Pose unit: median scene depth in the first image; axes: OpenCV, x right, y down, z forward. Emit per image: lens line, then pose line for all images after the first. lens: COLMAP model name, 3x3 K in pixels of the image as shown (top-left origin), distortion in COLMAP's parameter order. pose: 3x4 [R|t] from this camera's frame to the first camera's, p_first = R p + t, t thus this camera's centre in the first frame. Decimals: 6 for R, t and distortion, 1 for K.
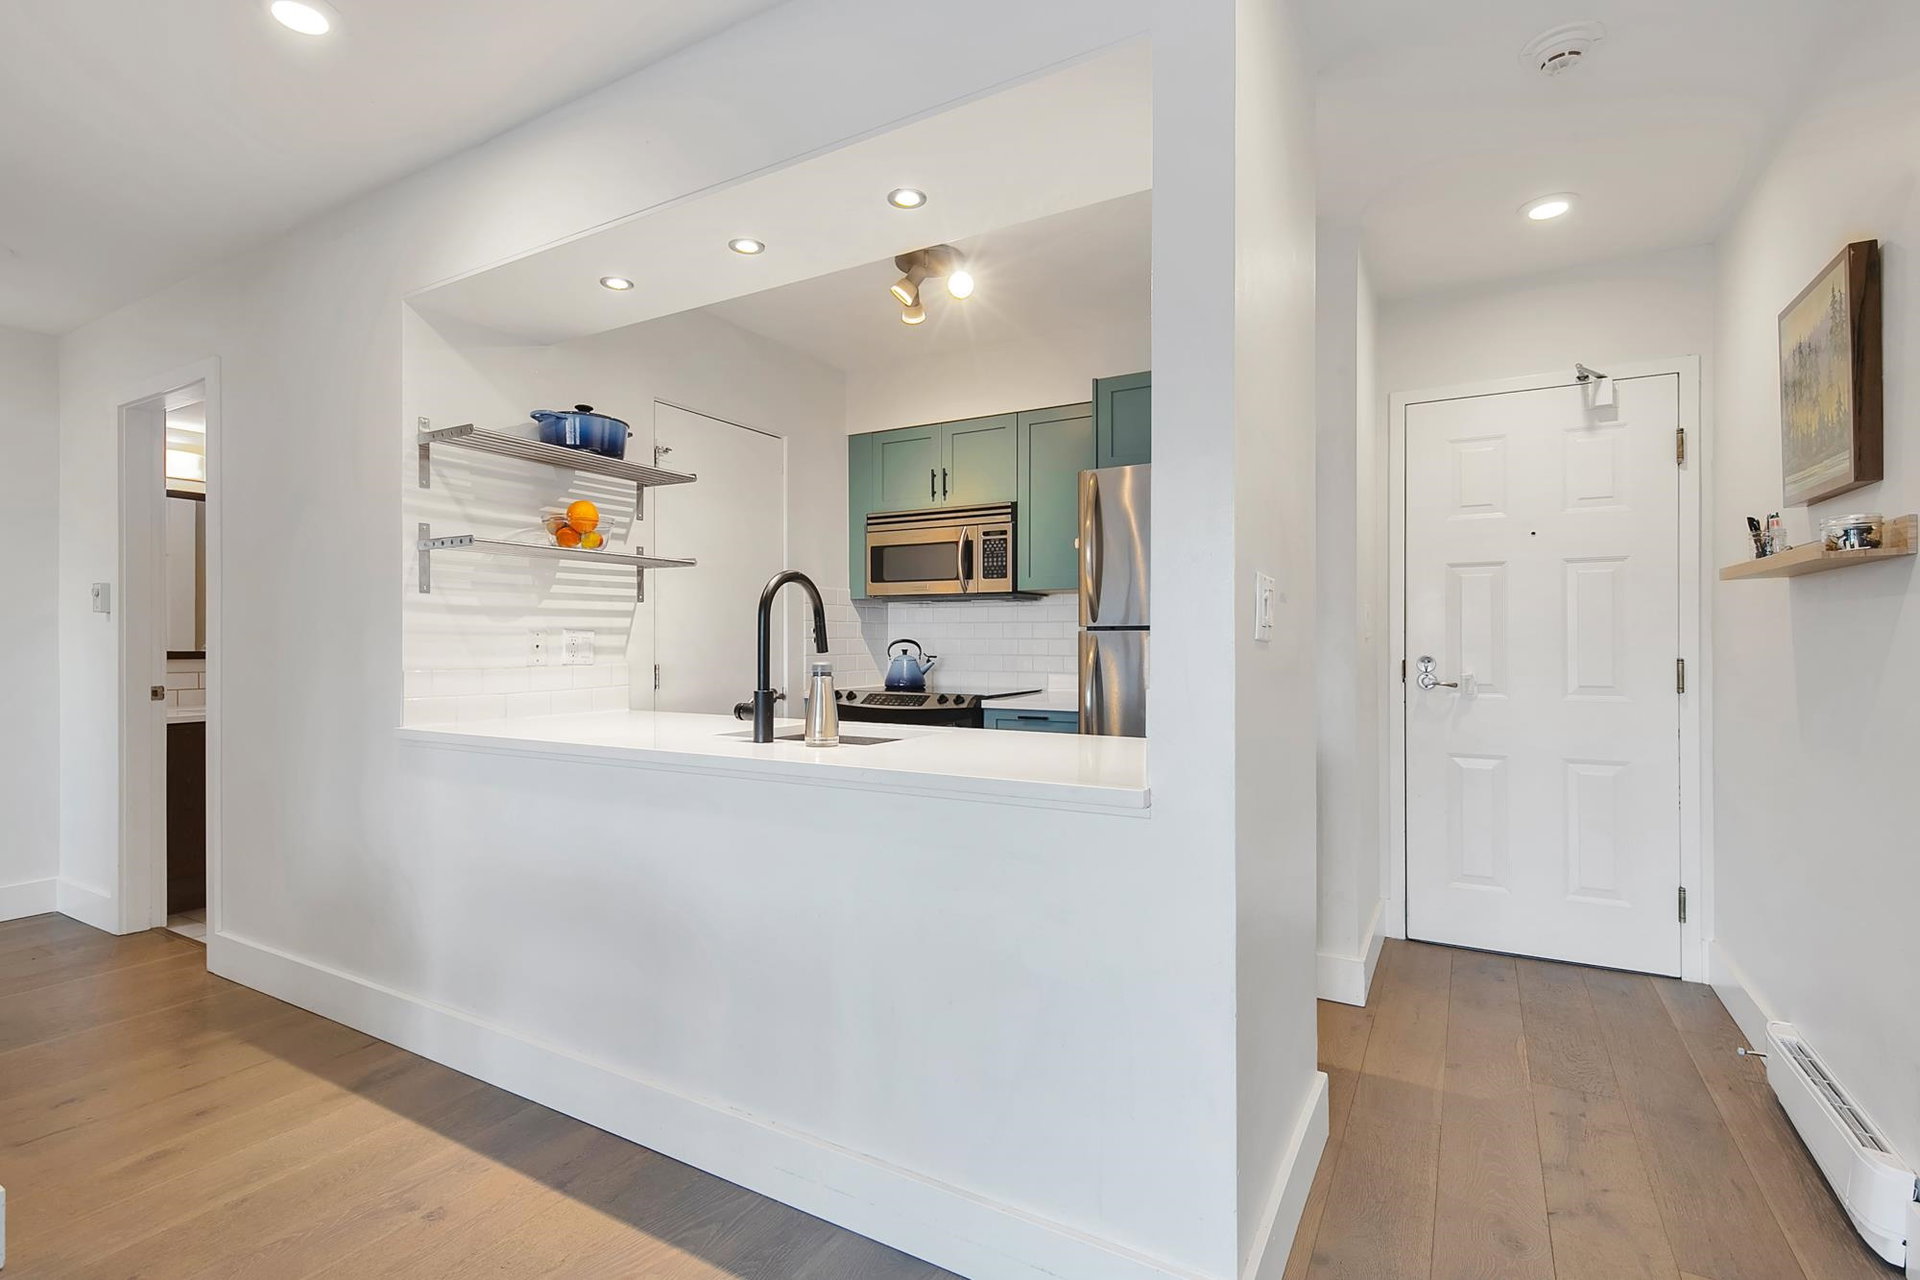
lens RADIAL K [[893.6, 0, 958.6], [0, 893.6, 646.3], [0, 0, 1]] dist [0.004252, -0.001328]
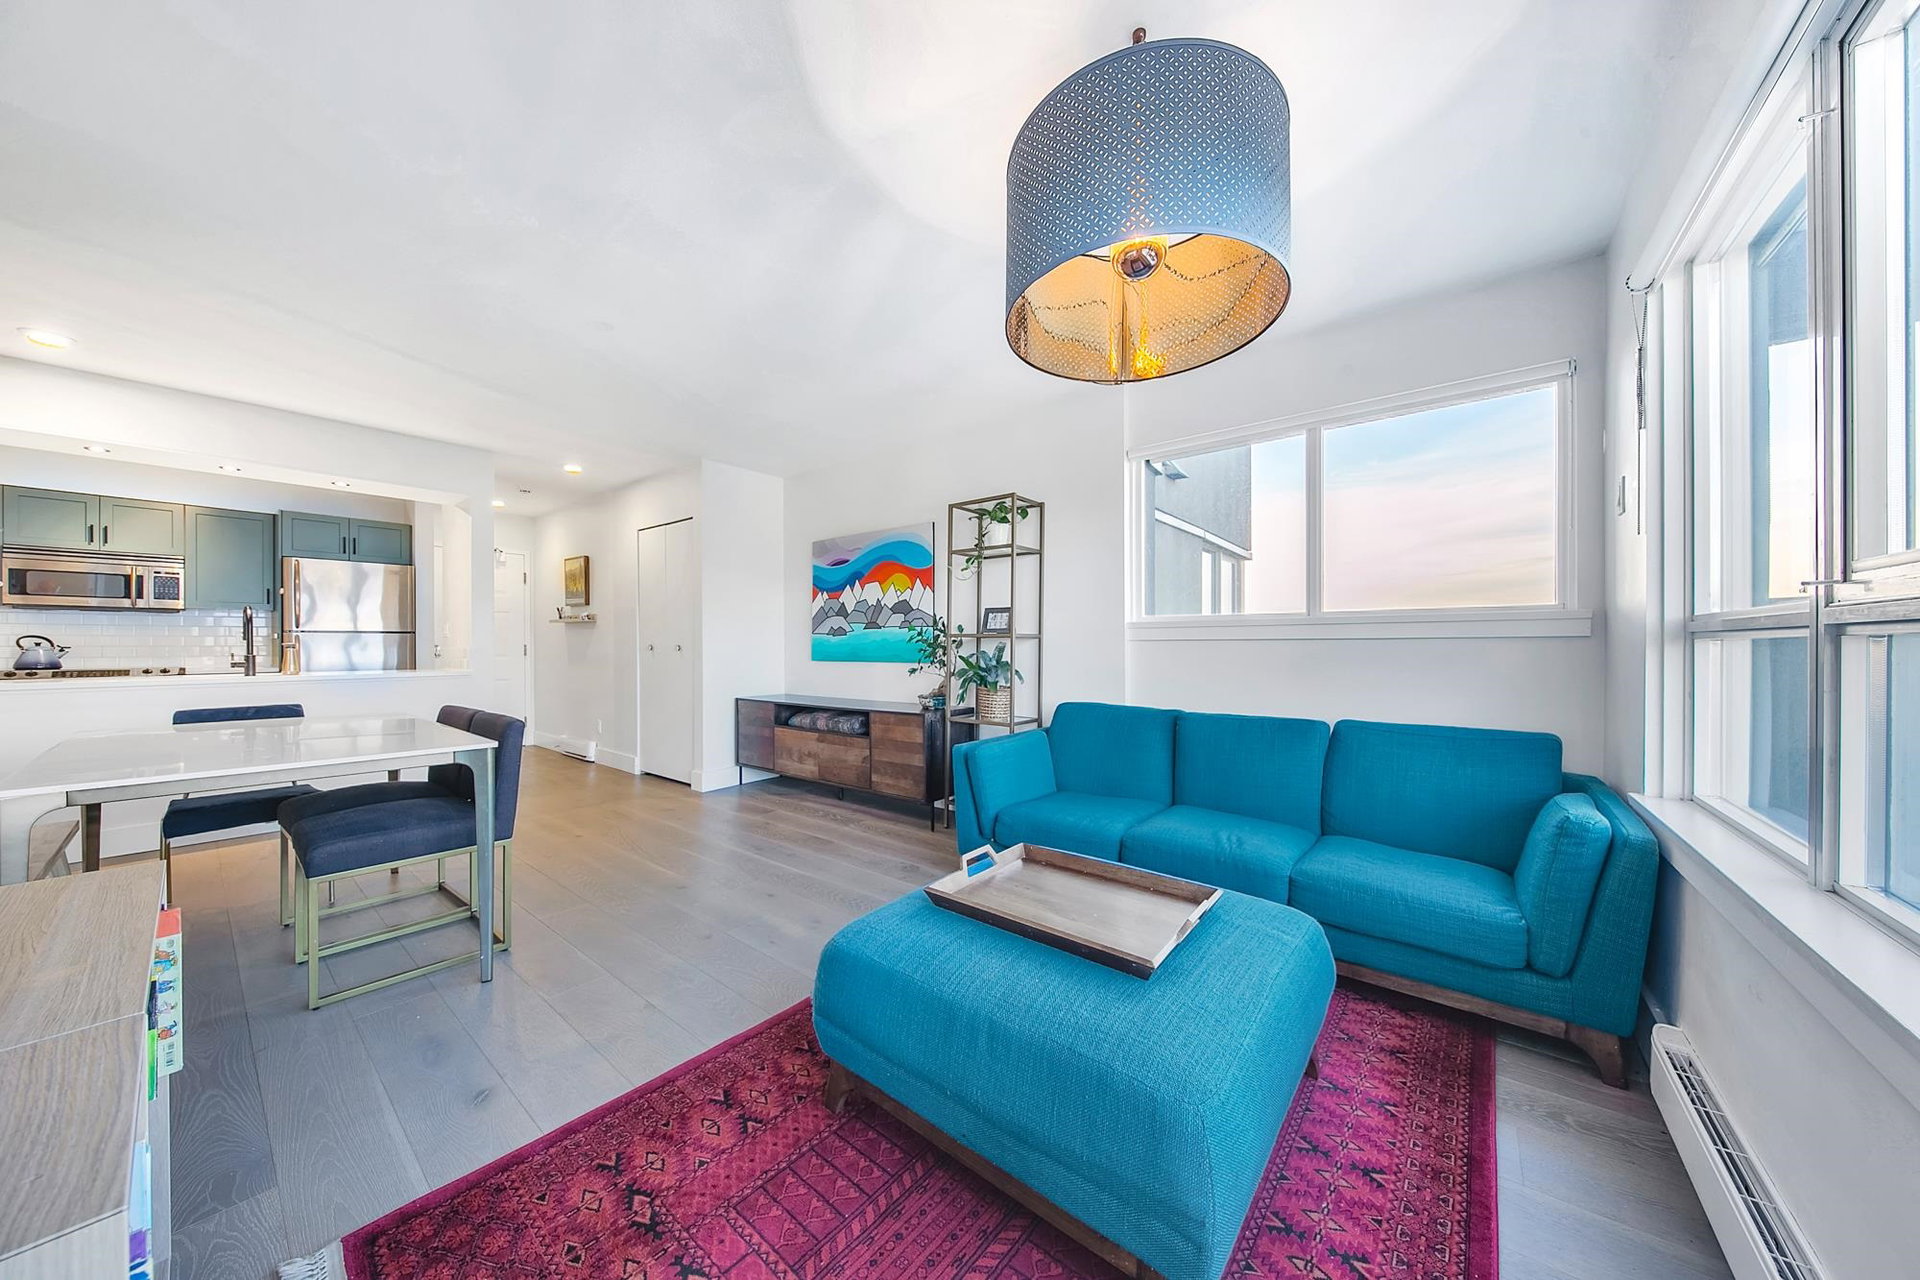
lens RADIAL K [[610.3, 0, 950.8], [0, 610.3, 647.1], [0, 0, 1]] dist [0.002240, -0.000500]
pose [[0.148954, -0.003865, 0.988837, -1.082158], [0.004953, 0.999983, 0.003163, 0.021084], [-0.988832, 0.004426, 0.148970, -0.790896]]
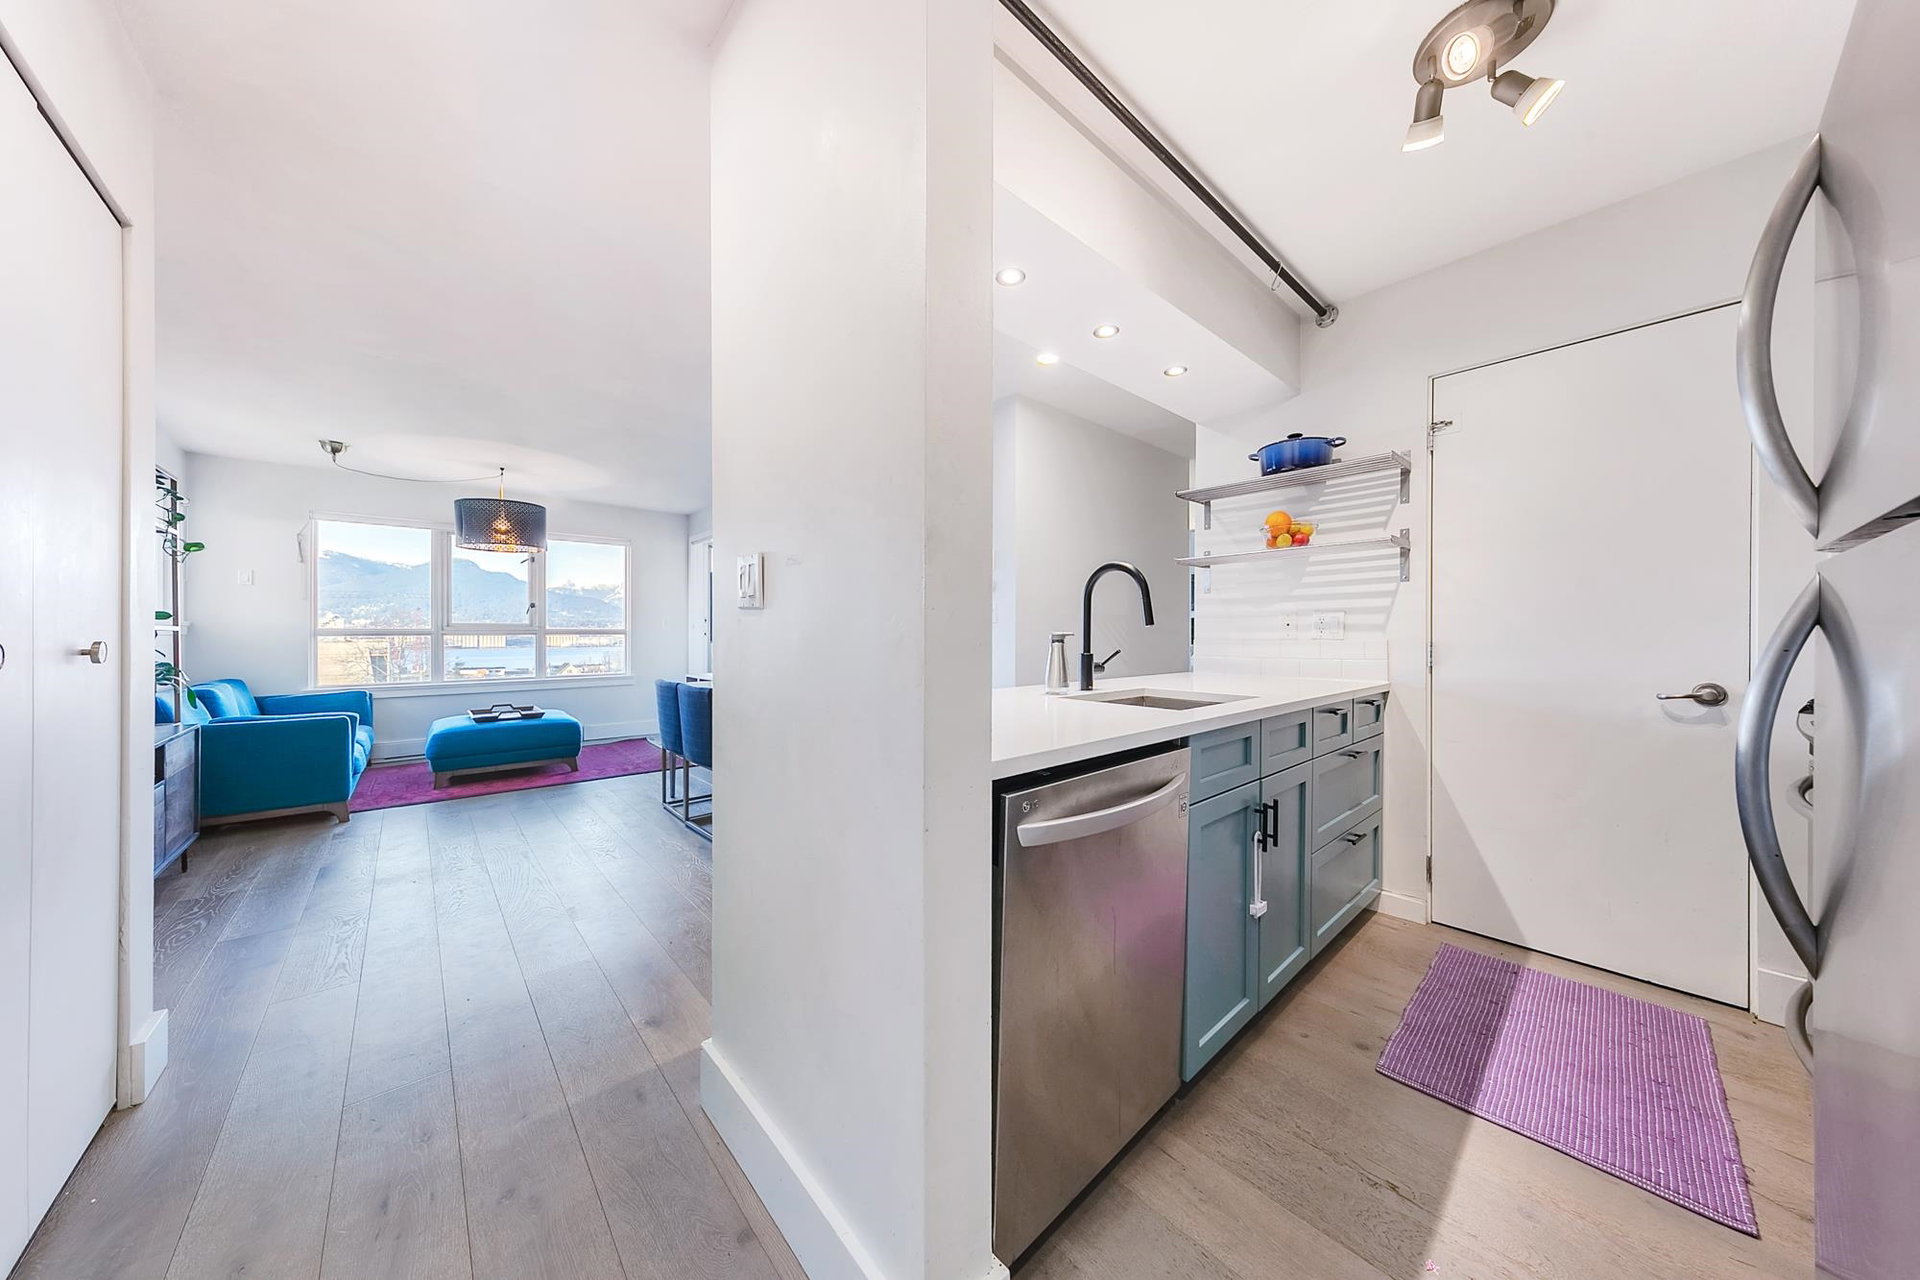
lens RADIAL K [[610.3, 0, 962.4], [0, 610.3, 635.2], [0, 0, 1]] dist [0.002240, -0.000500]
pose [[-0.295923, 0.001797, -0.955210, 0.493979], [-0.000470, 0.999998, 0.002026, 0.012699], [0.955212, 0.001048, -0.295922, 0.728642]]
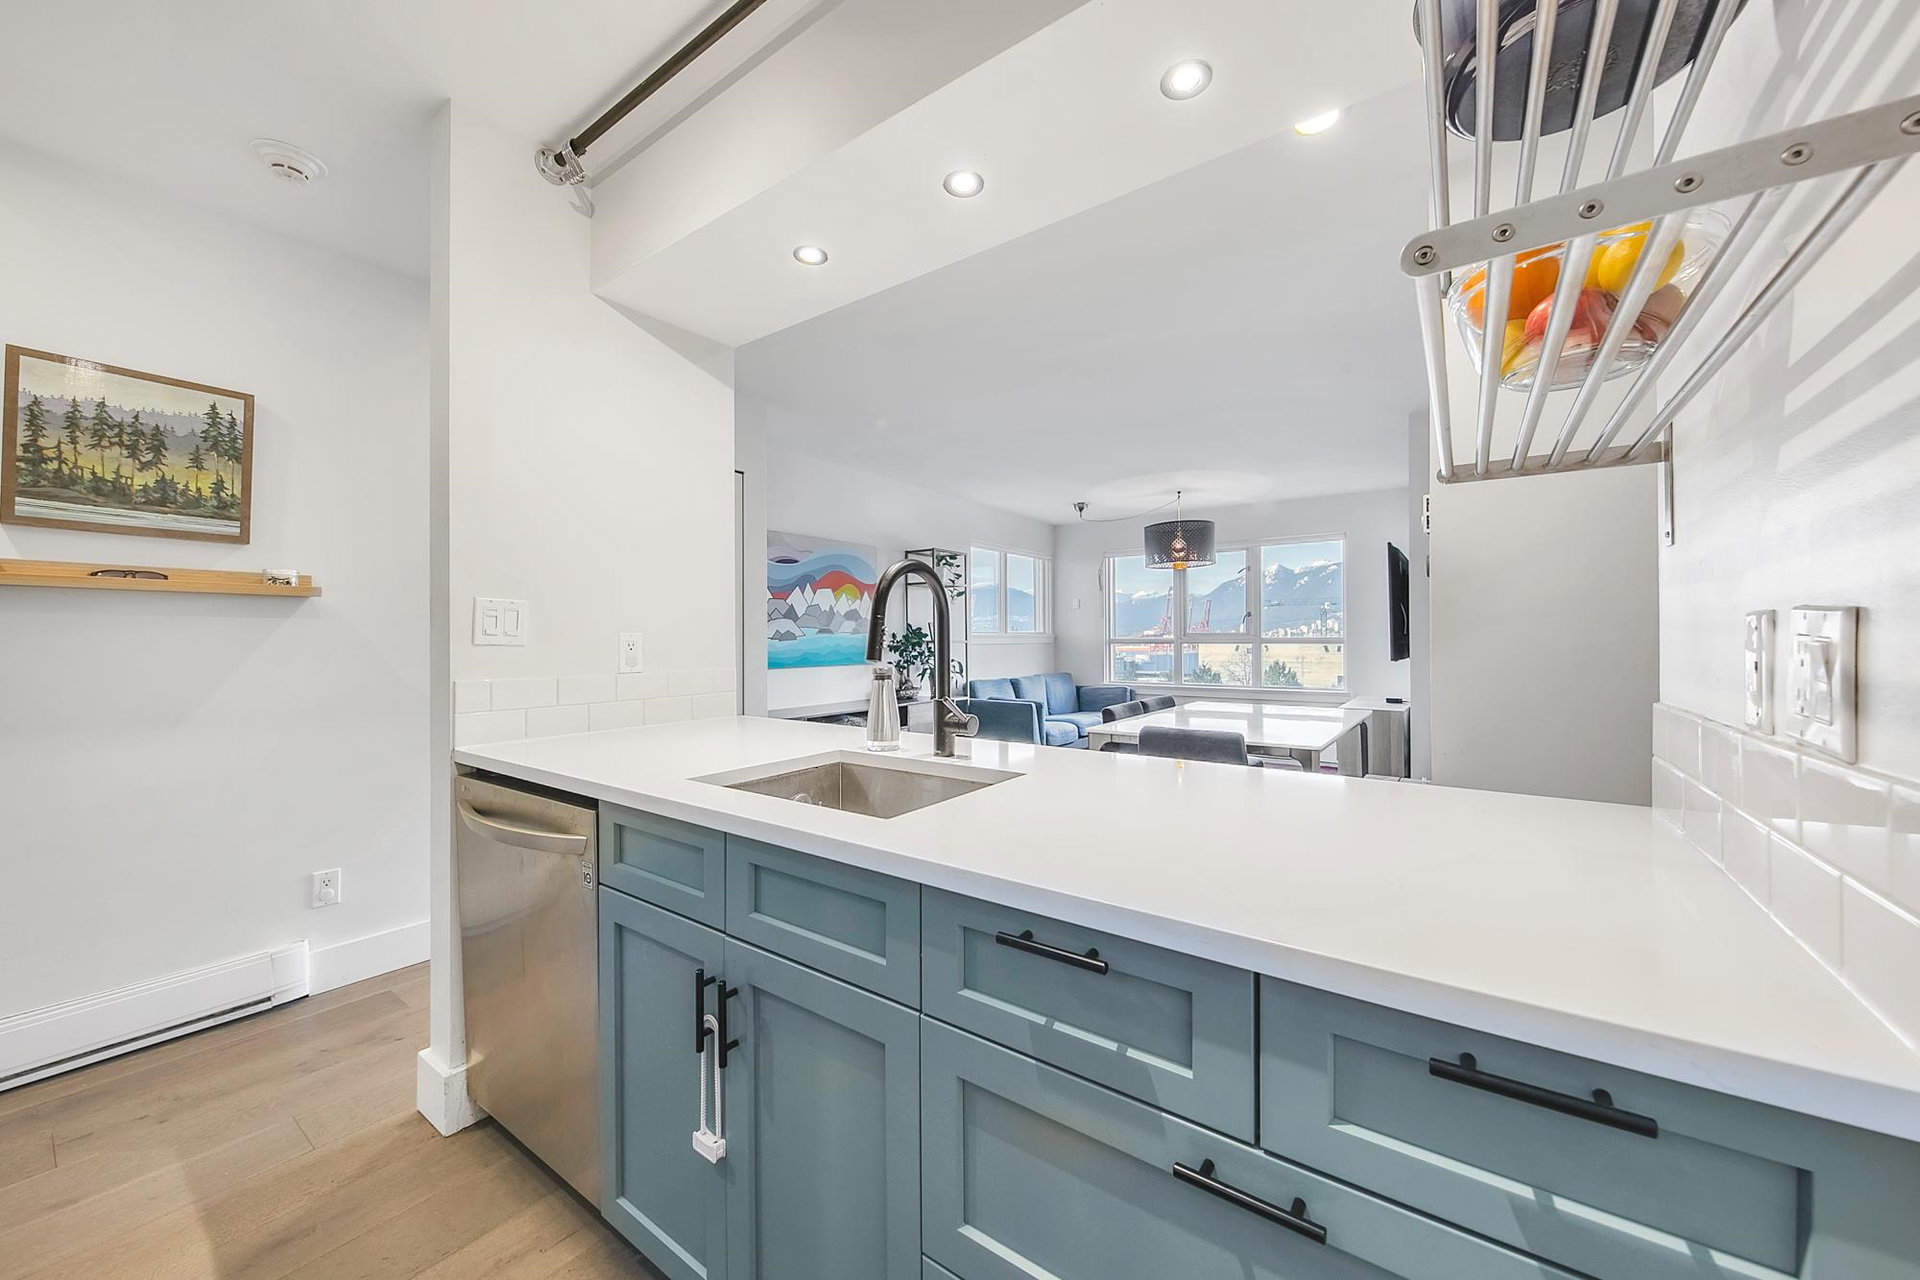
lens RADIAL K [[698.6, 0, 949.5], [0, 698.6, 631.0], [0, 0, 1]] dist [0.006740, 0.000103]
pose [[-0.994550, 0.004965, 0.104146, -0.209410], [0.004199, 0.999962, -0.007577, -0.009650], [-0.104179, -0.007098, -0.994533, 1.142443]]
